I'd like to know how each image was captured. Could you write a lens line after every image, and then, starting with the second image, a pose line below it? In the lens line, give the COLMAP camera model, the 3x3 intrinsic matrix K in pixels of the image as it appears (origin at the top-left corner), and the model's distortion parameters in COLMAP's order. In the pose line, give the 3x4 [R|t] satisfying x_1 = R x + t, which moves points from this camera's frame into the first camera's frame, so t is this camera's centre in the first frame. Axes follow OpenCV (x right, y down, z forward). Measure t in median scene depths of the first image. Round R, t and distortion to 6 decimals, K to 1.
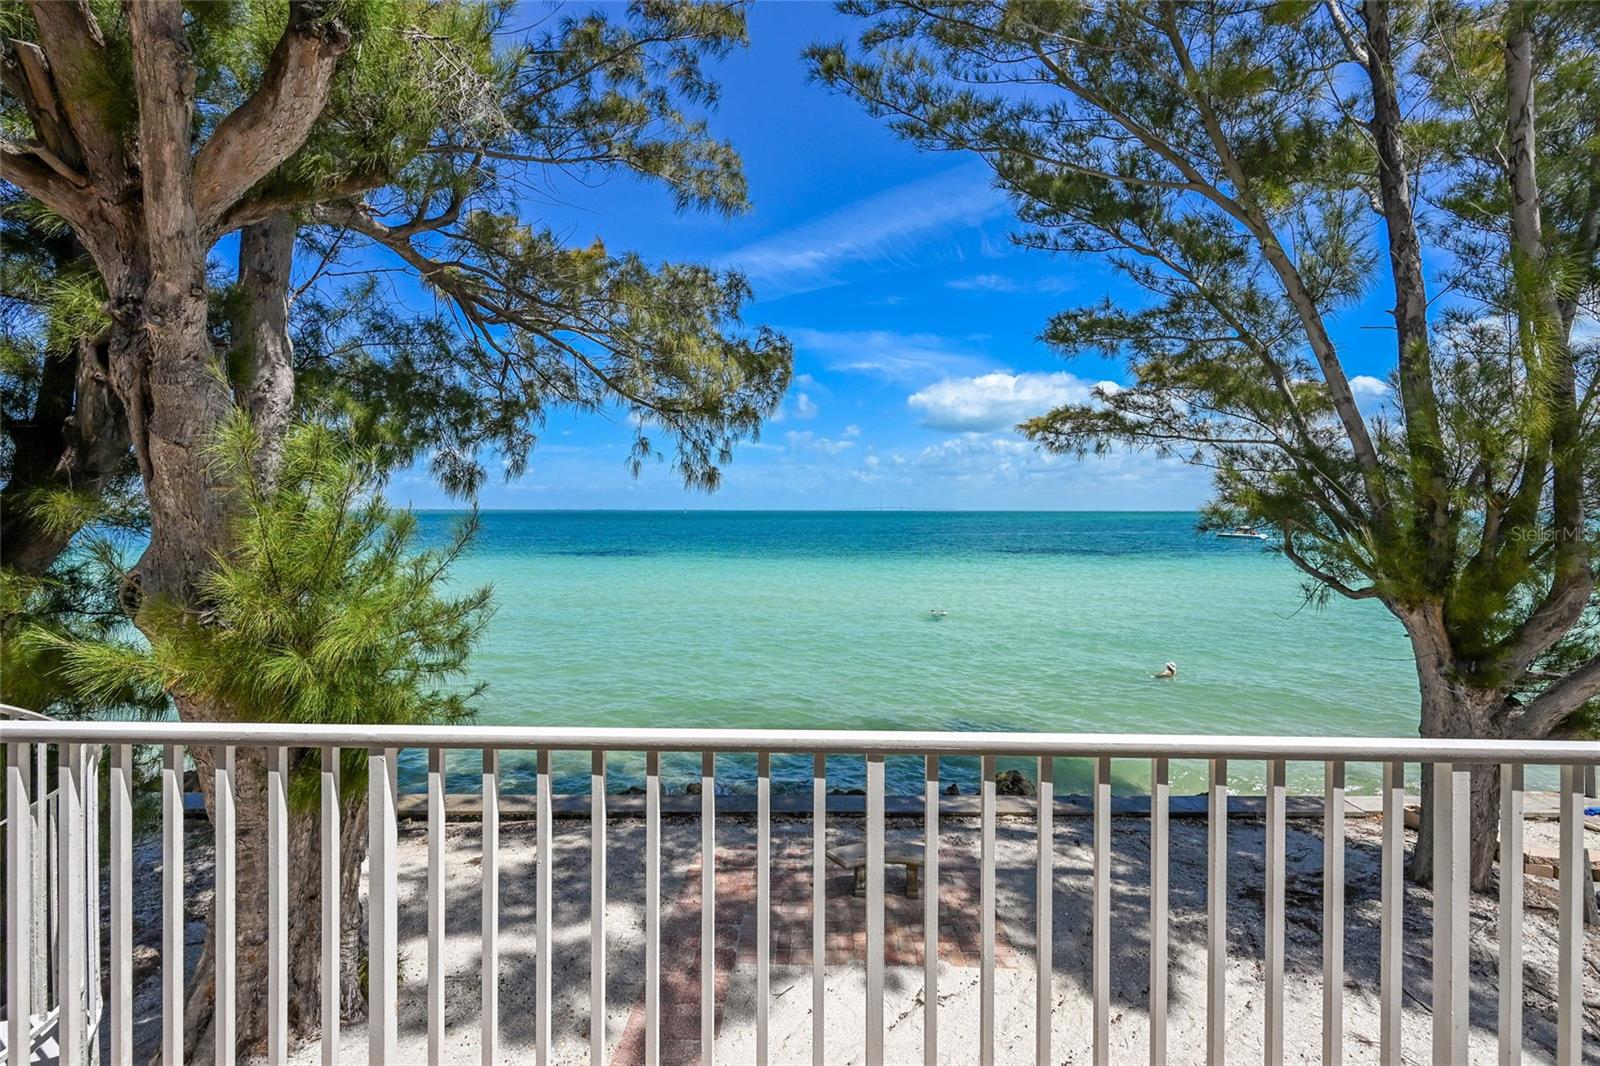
lens RADIAL K [[684.4, 0, 800.0], [0, 684.4, 533.0], [0, 0, 1]] dist [-0.003386, -0.000229]
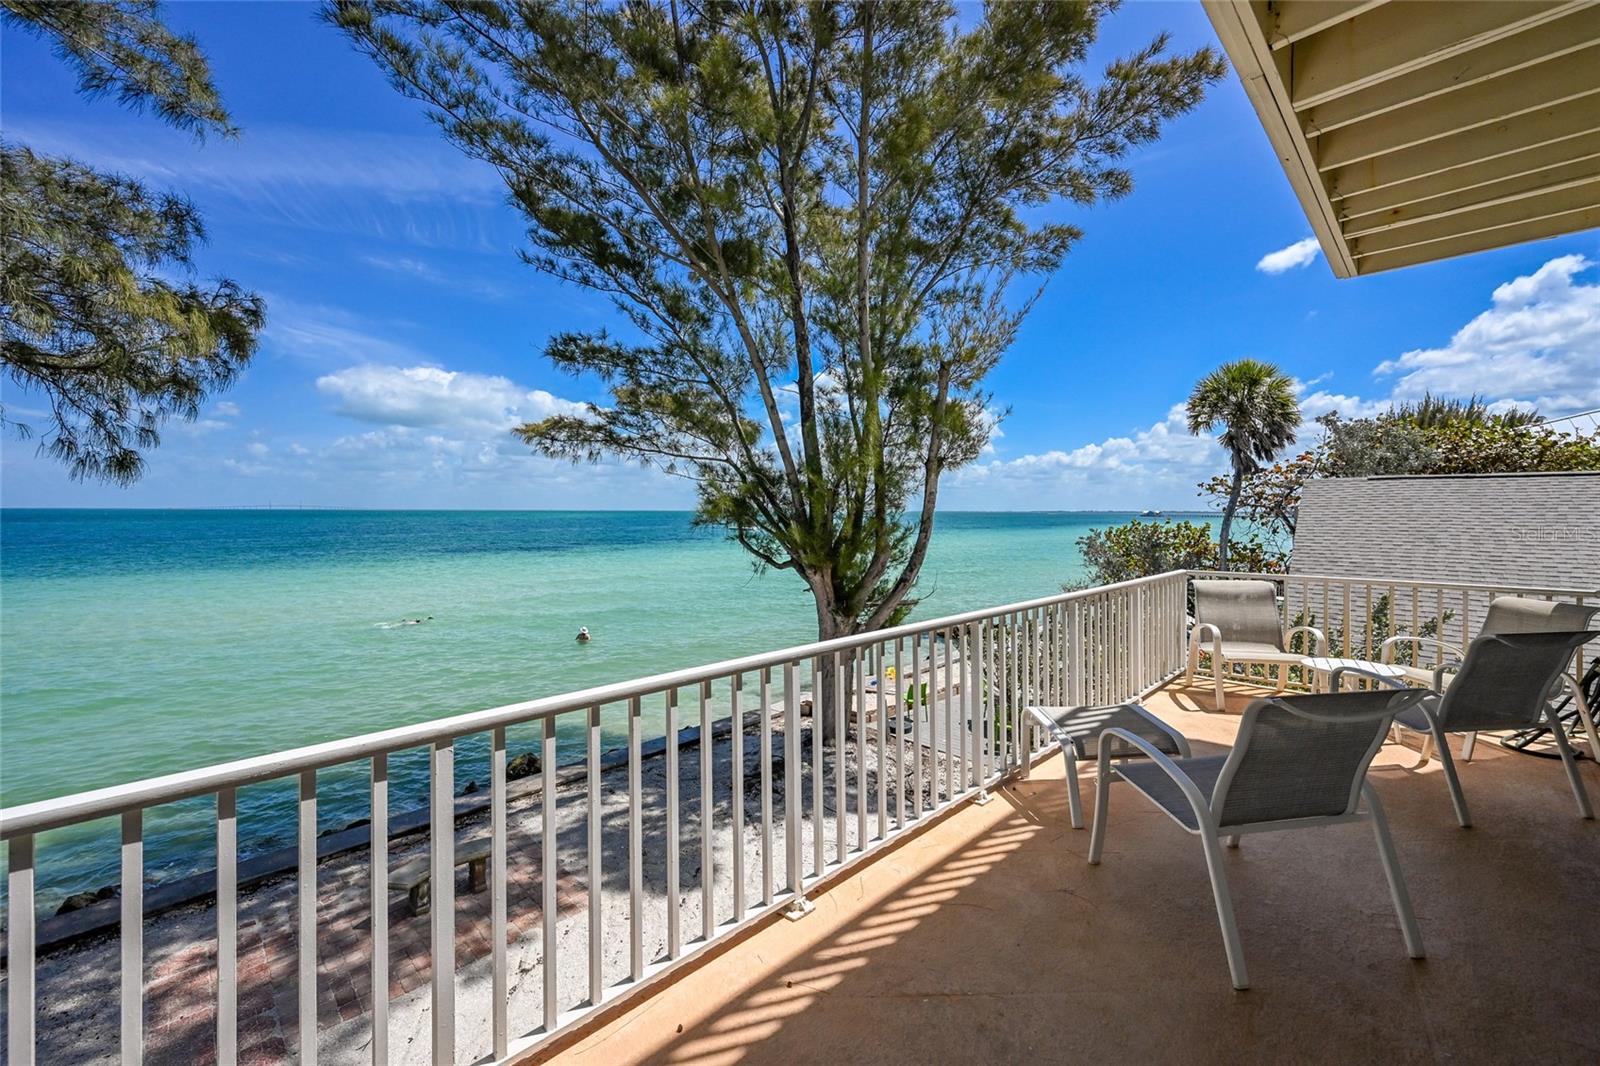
lens RADIAL K [[645.4, 0, 803.6], [0, 645.4, 525.7], [0, 0, 1]] dist [0.002011, 0.000320]
pose [[0.686119, -0.014683, 0.727341, -0.160757], [0.021148, 0.999776, 0.000233, 0.001520], [-0.727182, 0.015222, 0.686276, -0.010813]]
